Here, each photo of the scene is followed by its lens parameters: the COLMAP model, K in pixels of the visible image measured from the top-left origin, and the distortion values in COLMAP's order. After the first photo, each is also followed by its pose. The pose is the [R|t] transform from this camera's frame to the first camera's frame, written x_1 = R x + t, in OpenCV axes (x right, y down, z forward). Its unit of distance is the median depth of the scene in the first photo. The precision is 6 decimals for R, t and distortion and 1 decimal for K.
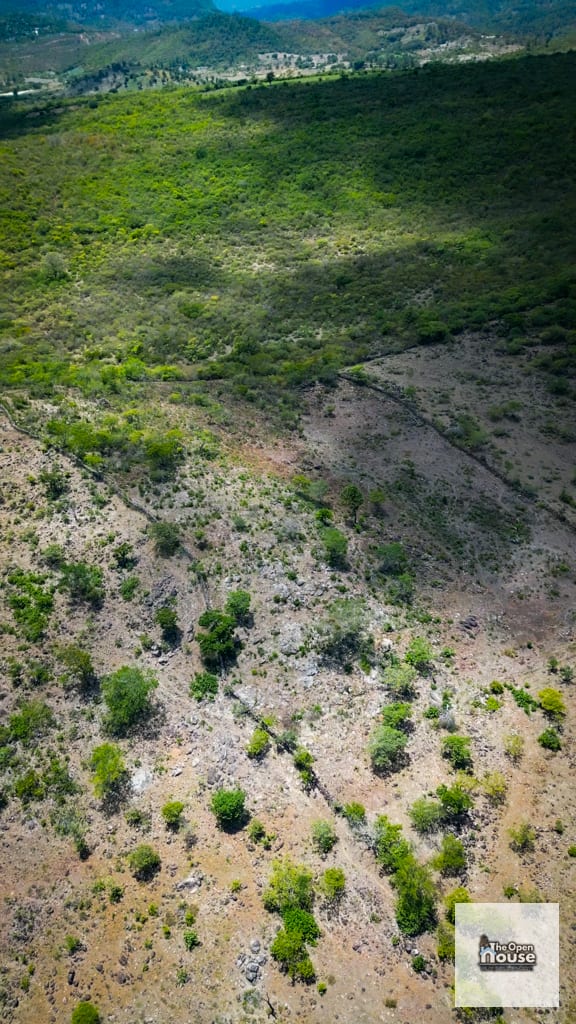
lens RADIAL K [[755.9, 0, 287.6], [0, 755.9, 497.2], [0, 0, 1]] dist [0.114483, -0.160254]
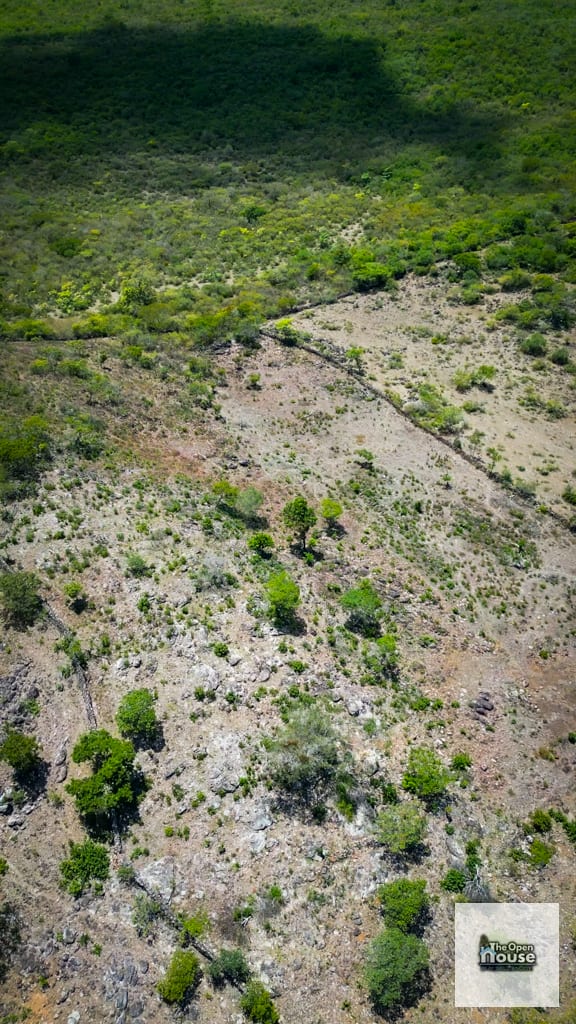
lens RADIAL K [[736.9, 0, 288.4], [0, 736.9, 521.8], [0, 0, 1]] dist [0.085664, -0.092148]
pose [[0.991278, -0.040106, 0.125537, -0.010502], [0.027395, 0.994469, 0.101395, -0.061595], [-0.128910, -0.097072, 0.986894, 0.322259]]
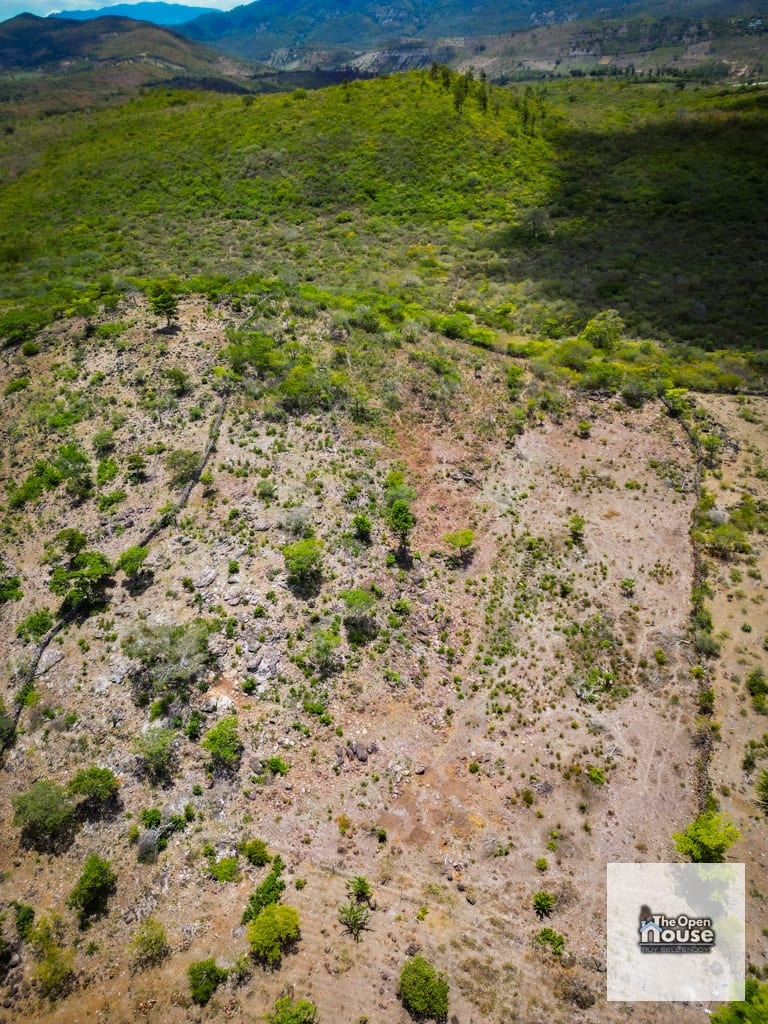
lens RADIAL K [[715.5, 0, 385.5], [0, 715.5, 510.5], [0, 0, 1]] dist [0.075131, -0.073410]
pose [[0.725891, 0.387594, -0.568202, 0.444900], [-0.366203, 0.917068, 0.157737, -0.105640], [0.582218, 0.093578, 0.807630, 0.433133]]
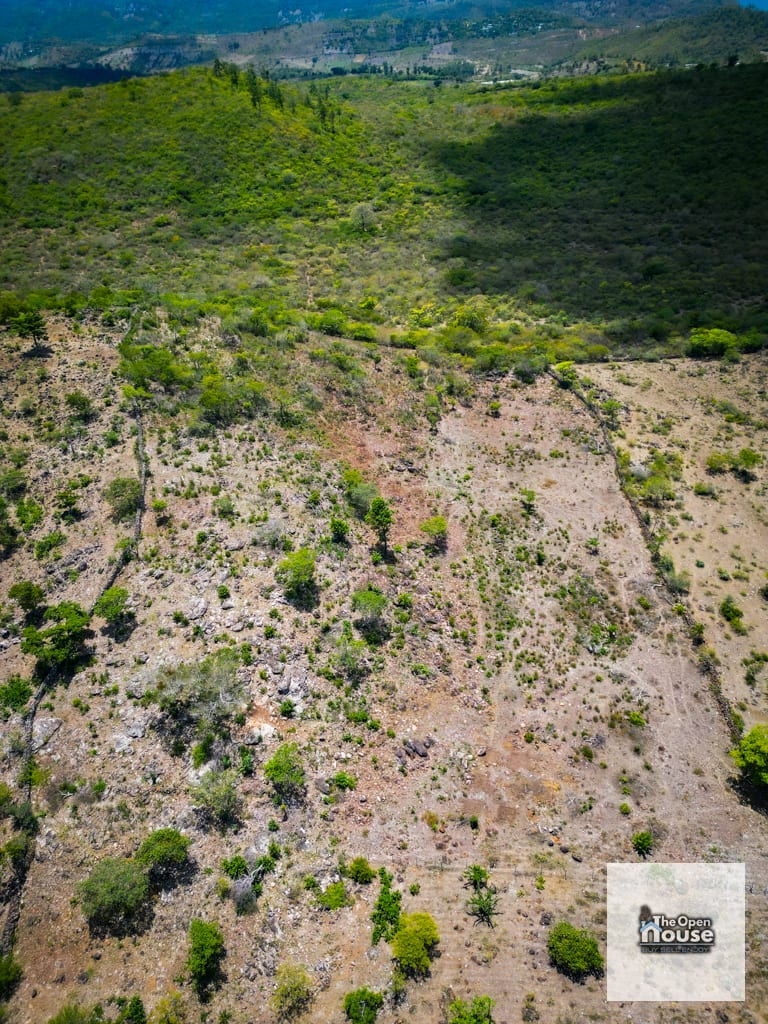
lens RADIAL K [[715.5, 0, 385.5], [0, 715.5, 510.5], [0, 0, 1]] dist [0.075131, -0.073410]
pose [[0.891743, 0.265700, -0.366331, 0.327871], [-0.253246, 0.963867, 0.082629, -0.059467], [0.375049, 0.019088, 0.926809, 0.365738]]
